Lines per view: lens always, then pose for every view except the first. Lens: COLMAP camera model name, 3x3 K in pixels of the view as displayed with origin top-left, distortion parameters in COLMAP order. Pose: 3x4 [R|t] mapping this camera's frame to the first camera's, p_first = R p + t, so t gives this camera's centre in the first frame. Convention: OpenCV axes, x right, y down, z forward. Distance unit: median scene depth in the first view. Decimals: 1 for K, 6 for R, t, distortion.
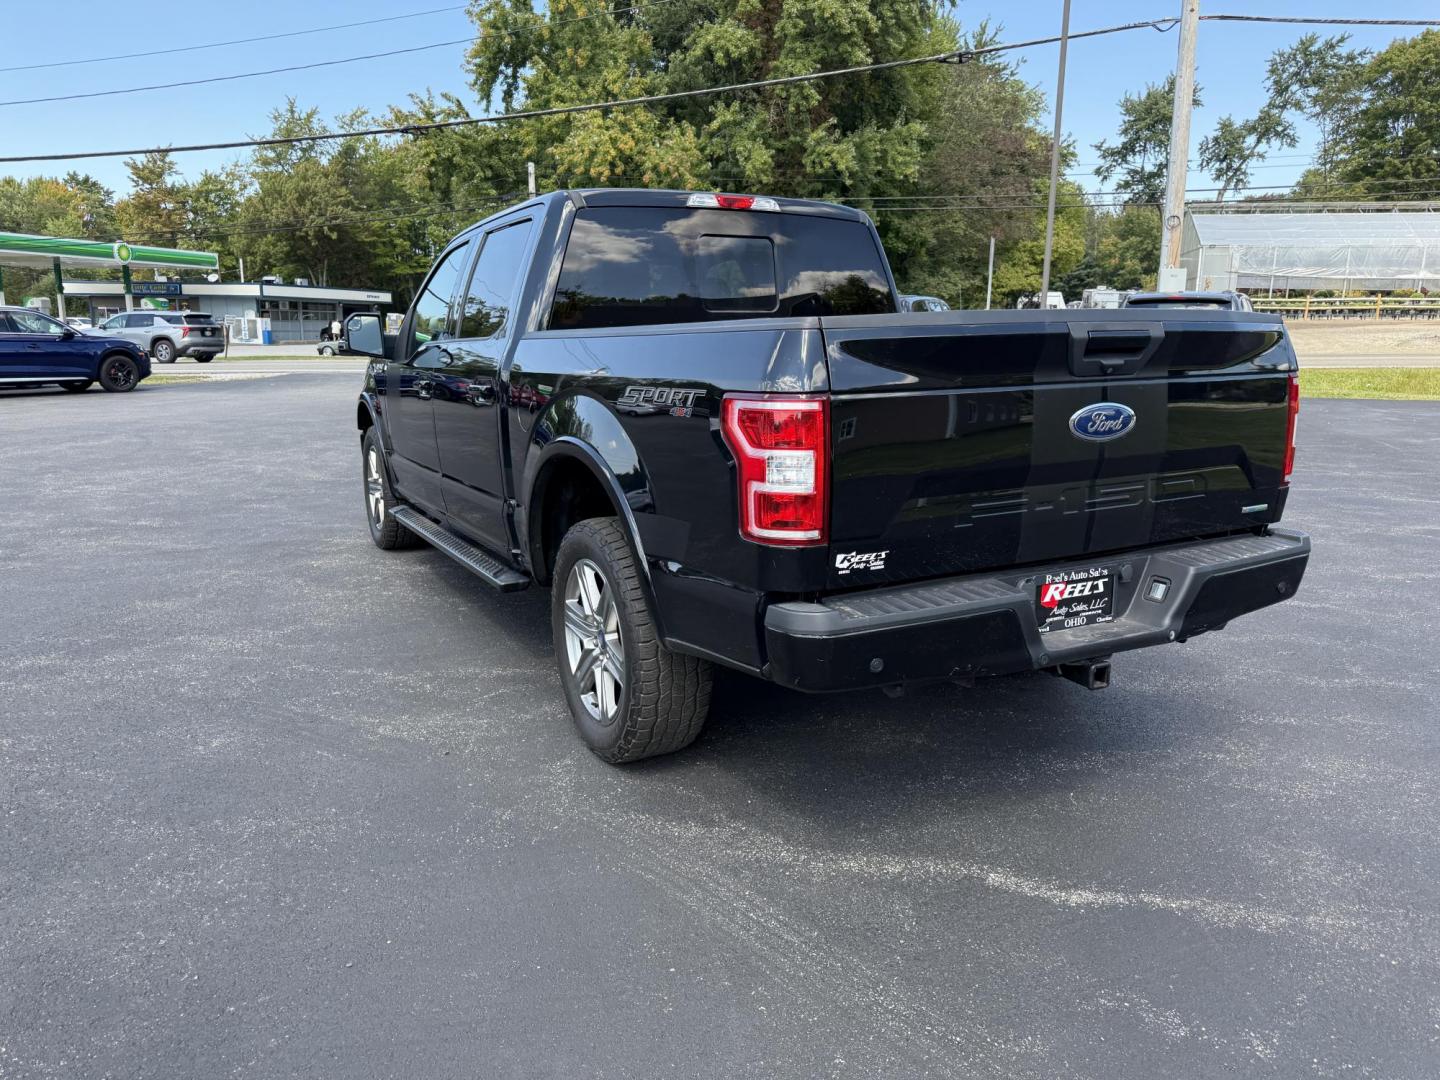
lens RADIAL K [[1011.8, 0, 715.7], [0, 1011.8, 532.8], [0, 0, 1]] dist [0.032259, -0.037233]
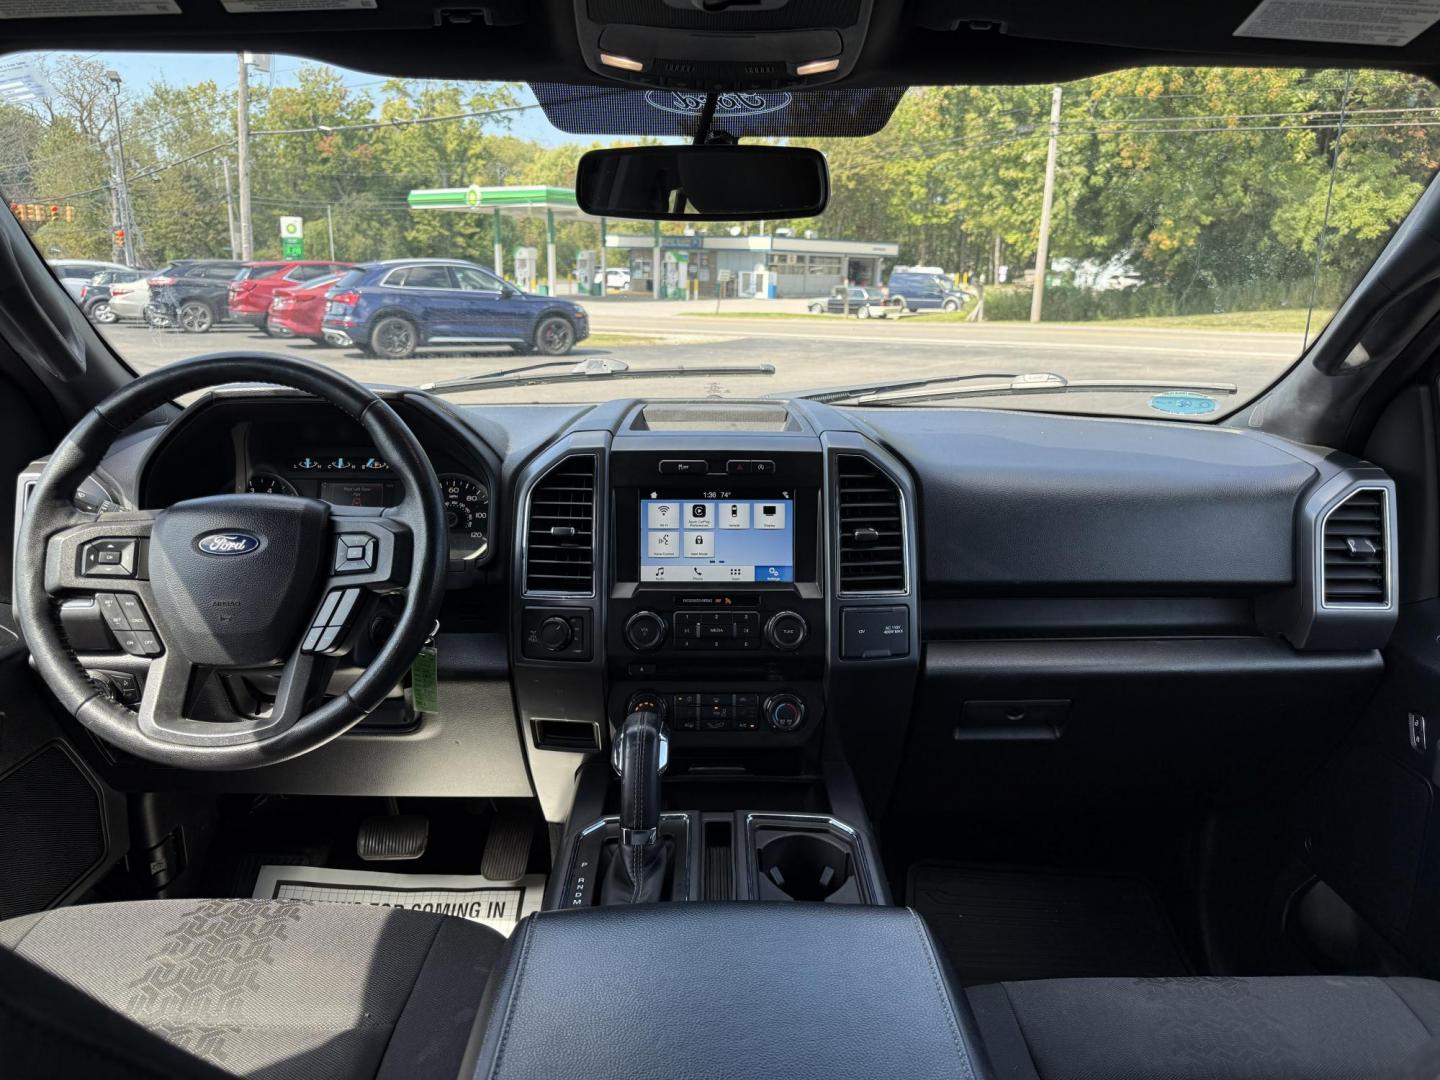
lens RADIAL K [[1032.5, 0, 720.0], [0, 1032.5, 540.0], [0, 0, 1]] dist [0.053554, -0.057292]
pose [[0.889095, 0.125808, -0.440093, -0.007381], [-0.105695, 0.991930, 0.070031, -0.025695], [0.445352, -0.015749, 0.895217, 0.104449]]
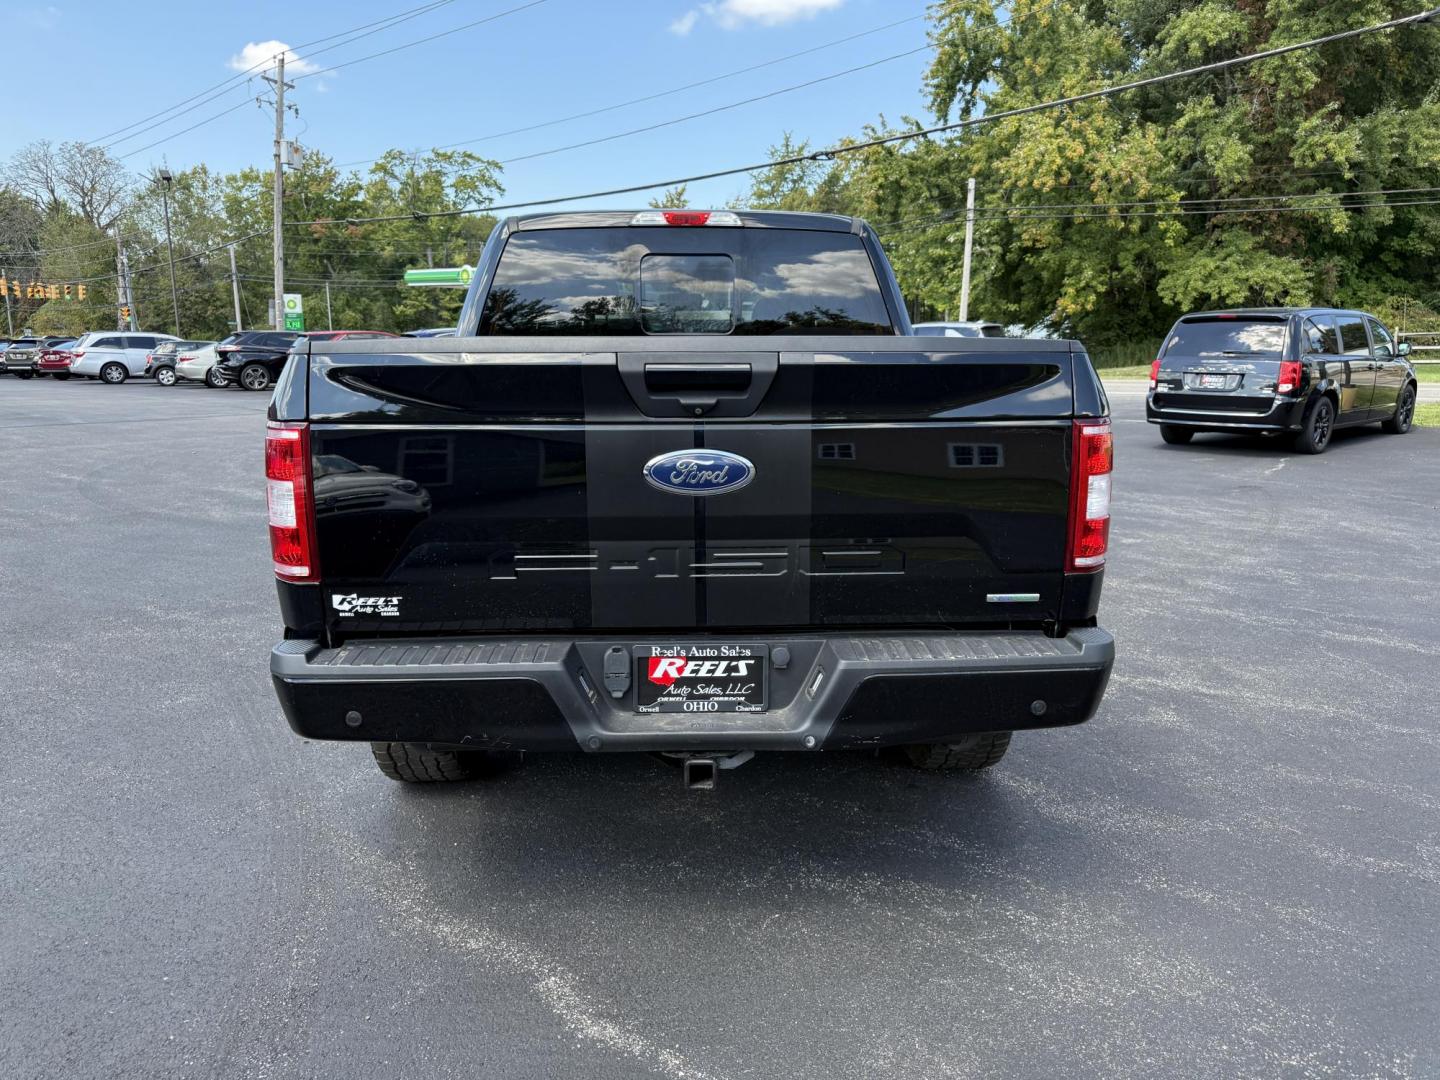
lens RADIAL K [[1008.8, 0, 727.9], [0, 1008.8, 540.6], [0, 0, 1]] dist [0.053616, -0.048633]
pose [[0.904797, 0.083567, -0.417563, 0.041764], [-0.087724, 0.996102, 0.009264, -0.003473], [0.416709, 0.028248, 0.908601, 0.014204]]
